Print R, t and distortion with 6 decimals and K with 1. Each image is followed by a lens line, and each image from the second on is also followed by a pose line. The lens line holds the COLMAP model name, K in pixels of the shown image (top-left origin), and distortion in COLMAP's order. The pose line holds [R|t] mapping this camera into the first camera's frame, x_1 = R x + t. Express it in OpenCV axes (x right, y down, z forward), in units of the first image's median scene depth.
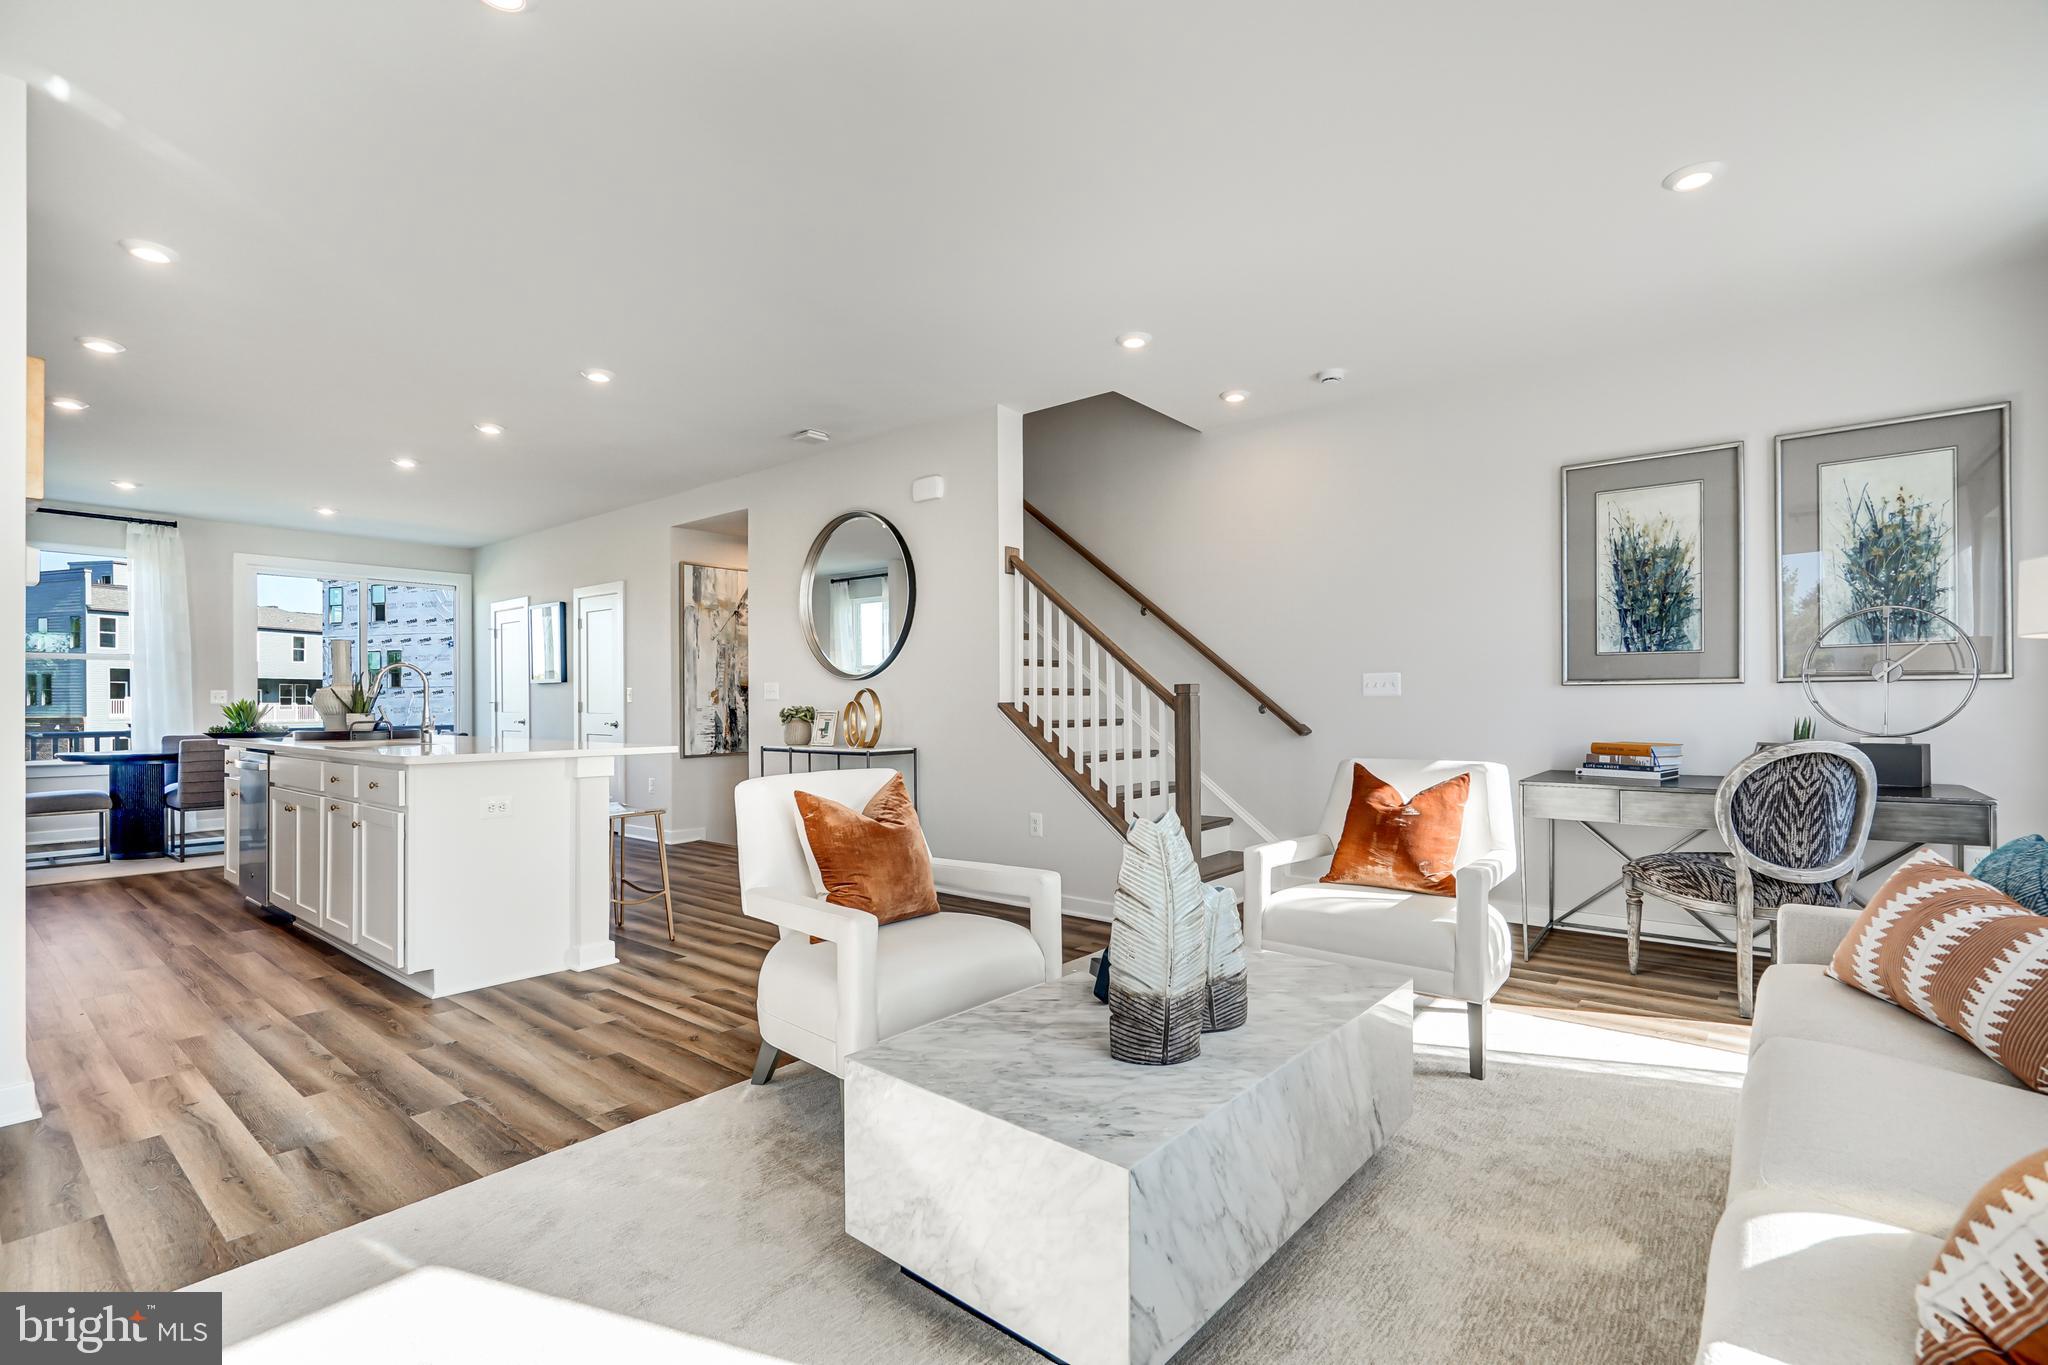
lens RADIAL K [[953.8, 0, 1032.6], [0, 953.8, 702.1], [0, 0, 1]] dist [0.000843, 0.000272]
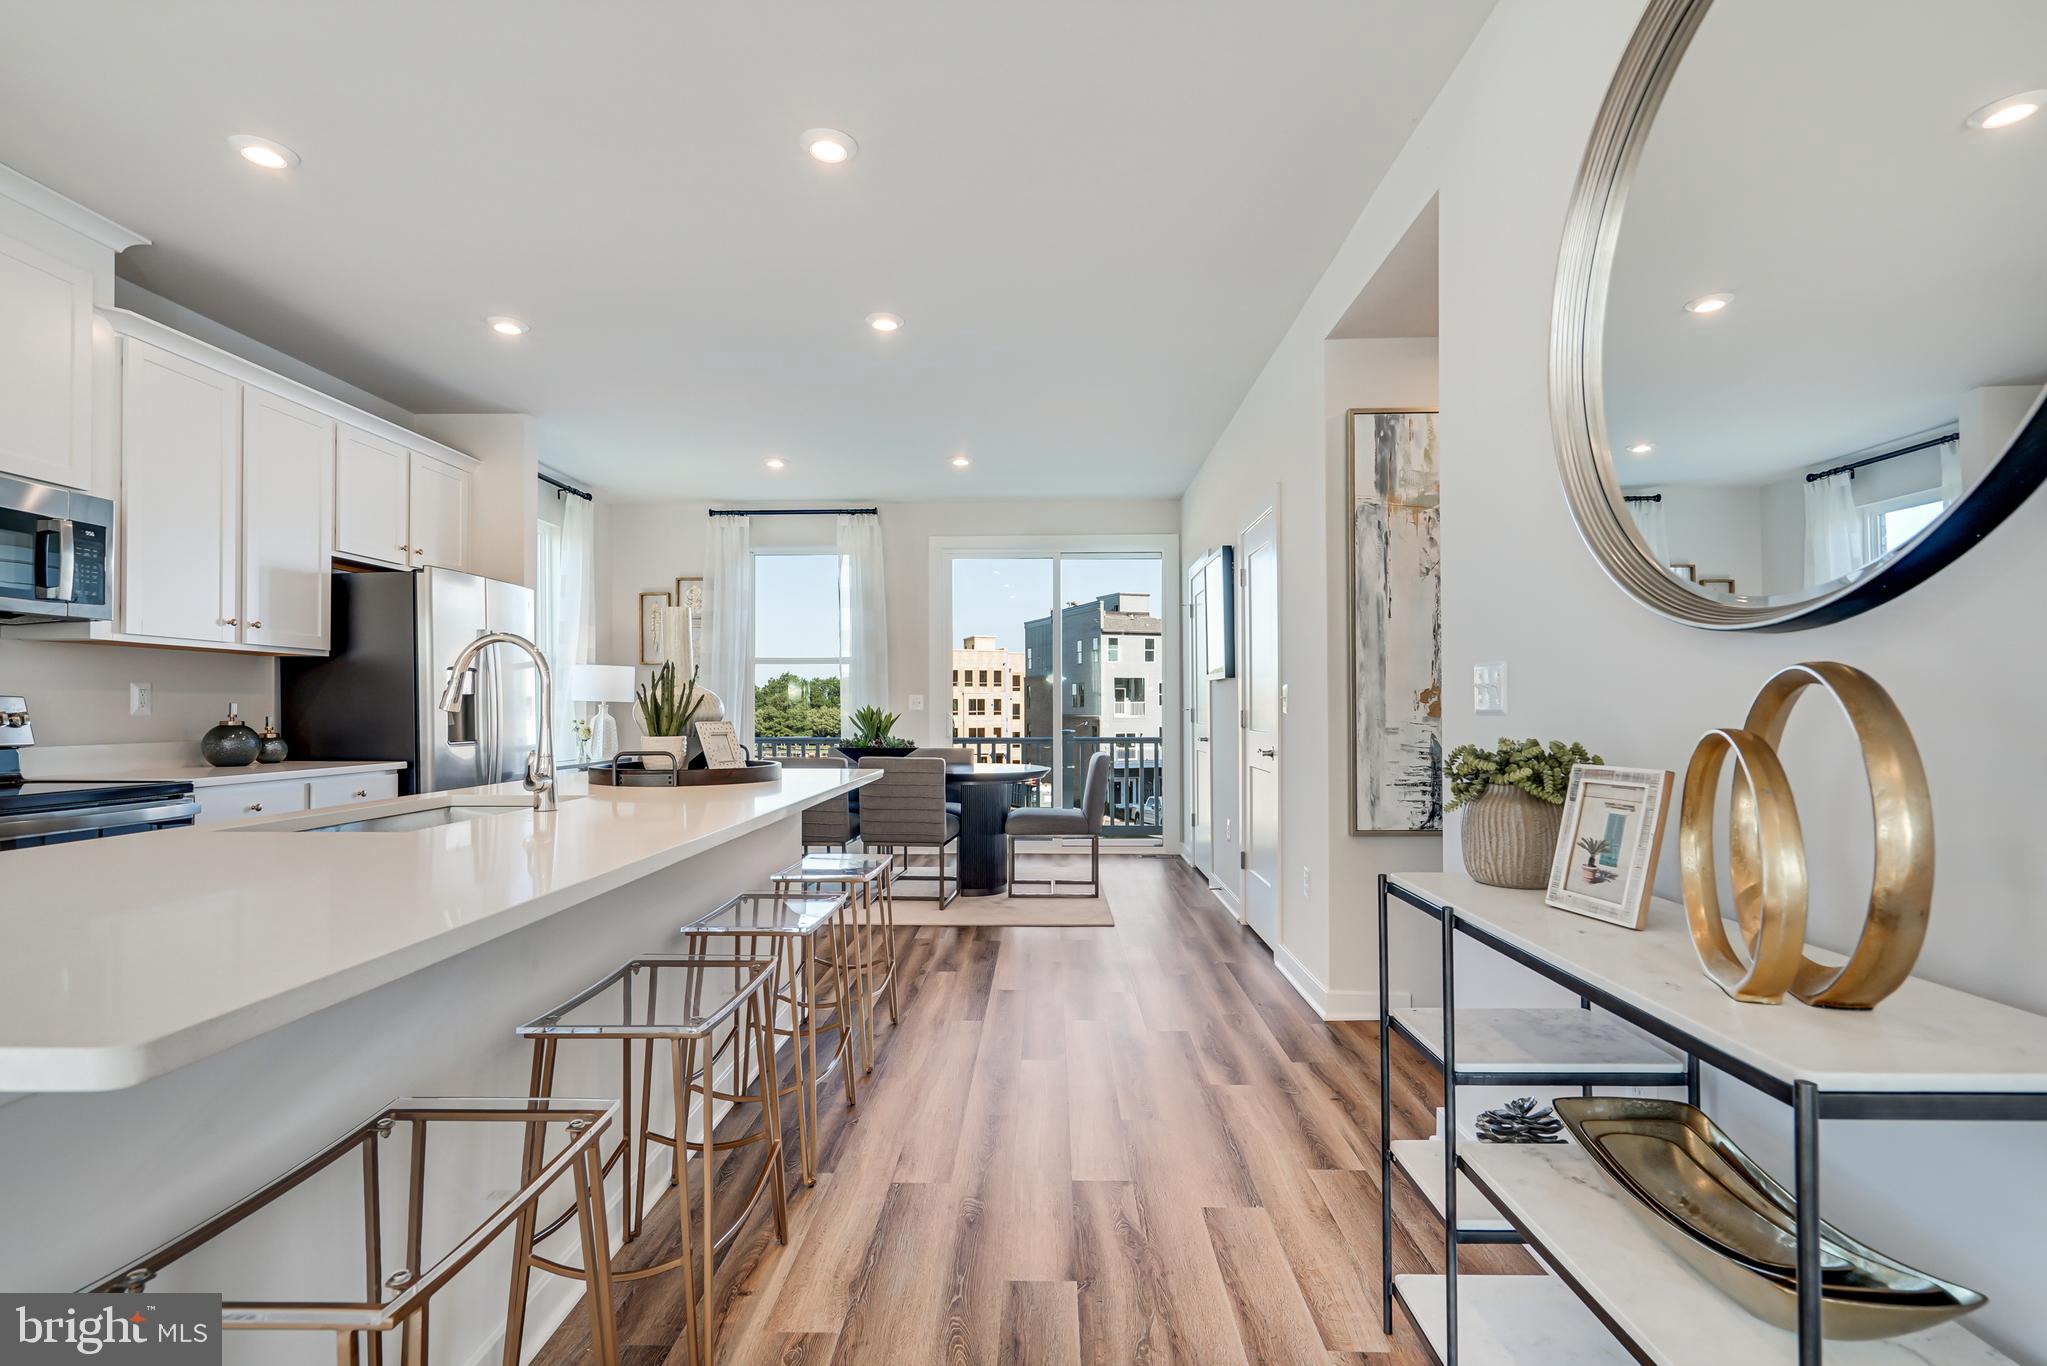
lens RADIAL K [[953.4, 0, 1039.7], [0, 953.4, 700.5], [0, 0, 1]] dist [0.000843, 0.000272]
pose [[0.610651, -0.002048, -0.791897, -0.093625], [0.000537, 0.999997, -0.002173, -0.005548], [0.791899, 0.000902, 0.610651, 0.597302]]
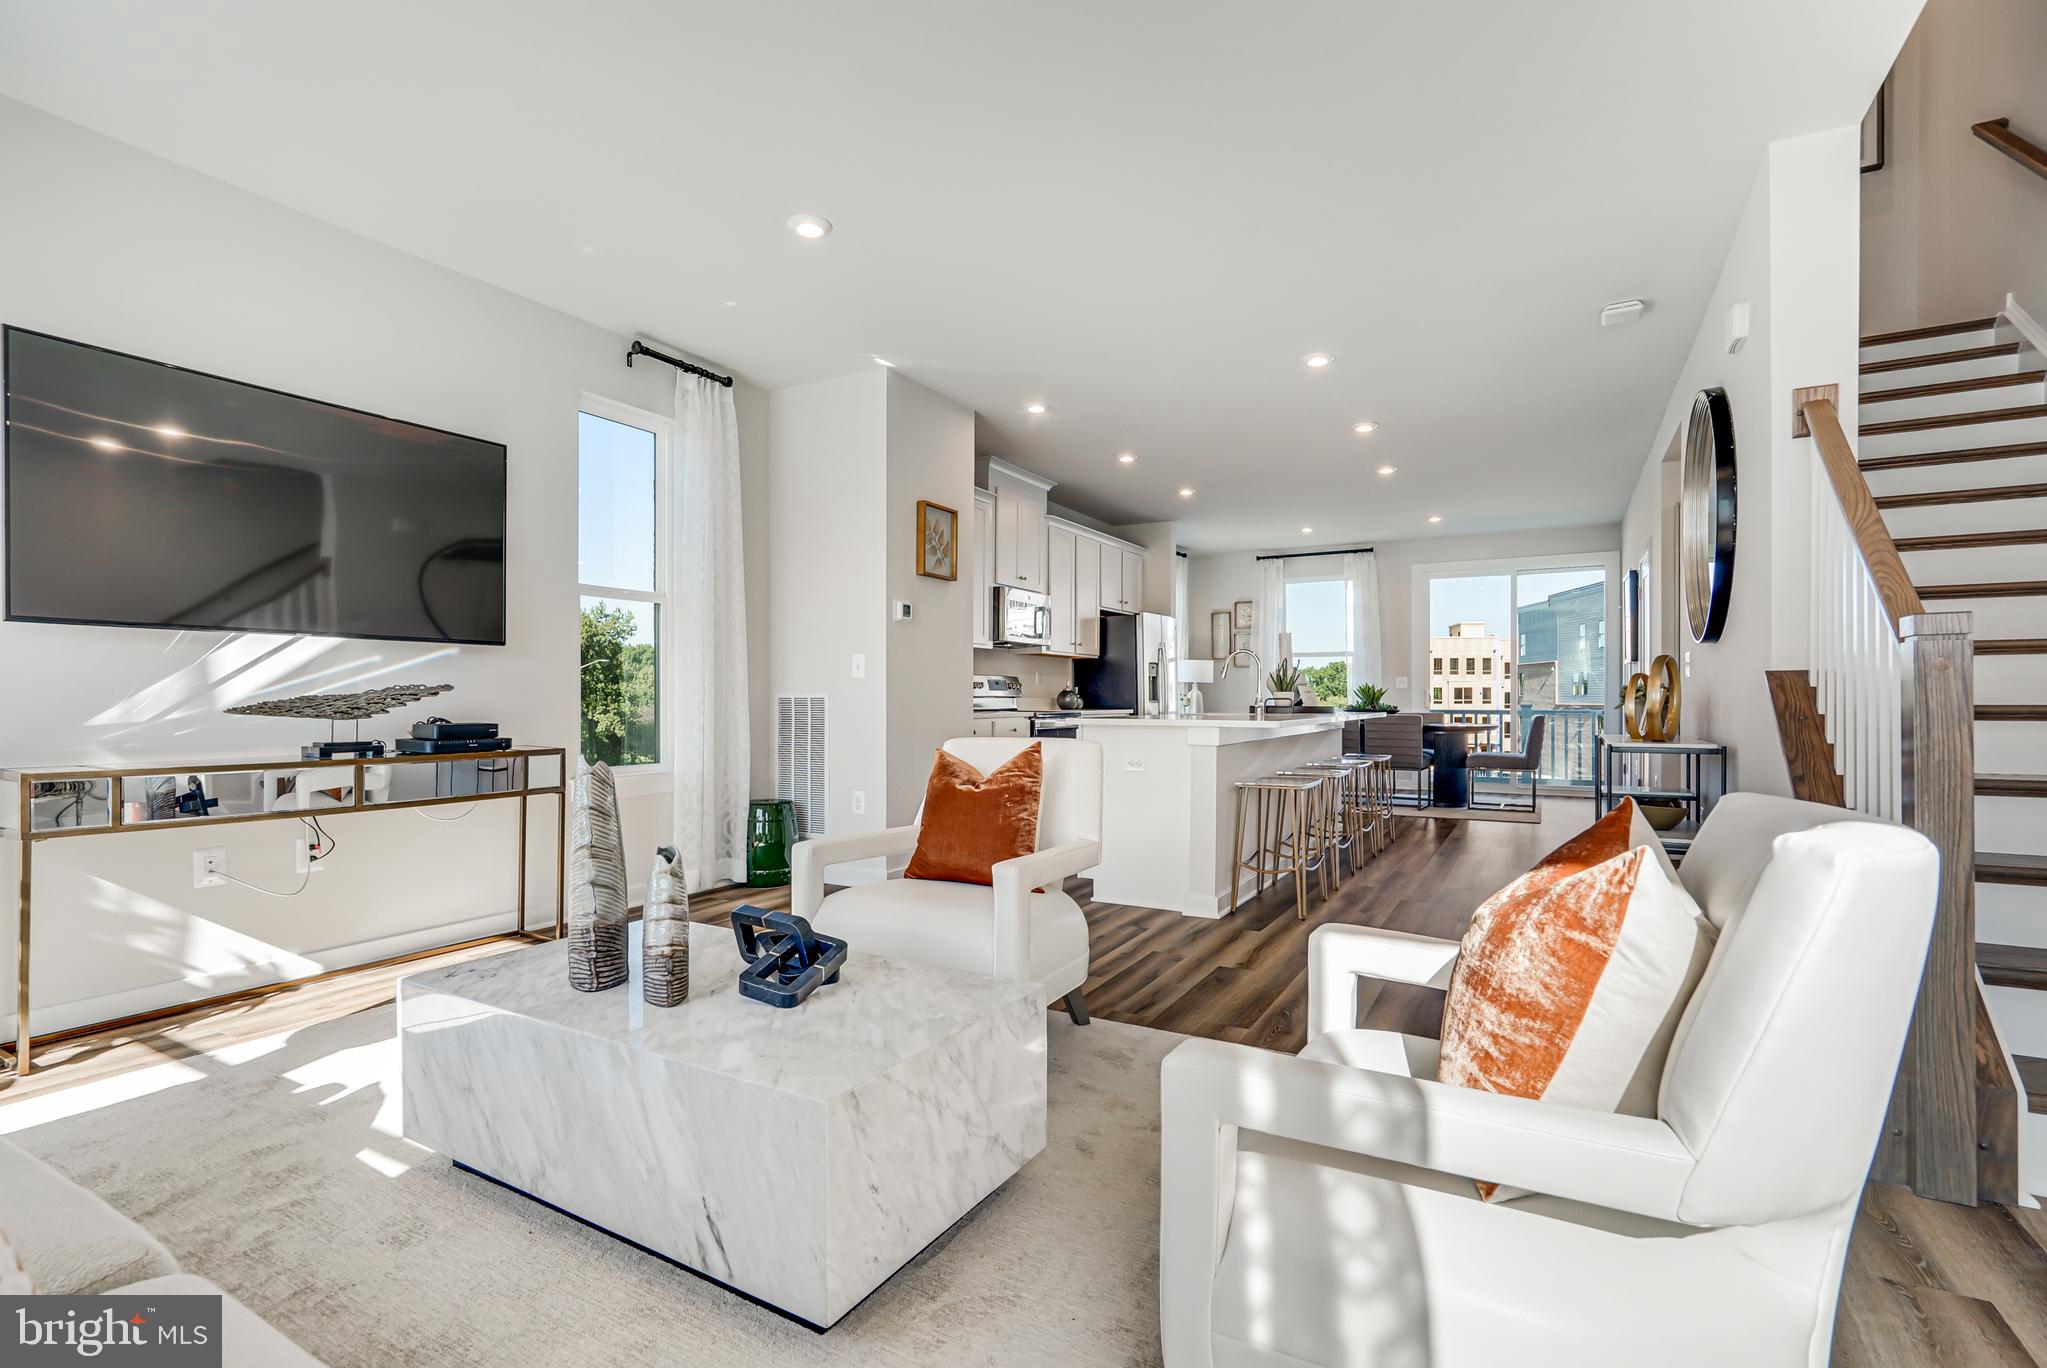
lens RADIAL K [[953.4, 0, 1011.5], [0, 953.4, 702.9], [0, 0, 1]] dist [0.000843, 0.000272]
pose [[0.145132, 0.009633, -0.989365, 0.332422], [0.000339, 0.999952, 0.009786, 0.009925], [0.989412, -0.001756, 0.145121, 0.339113]]
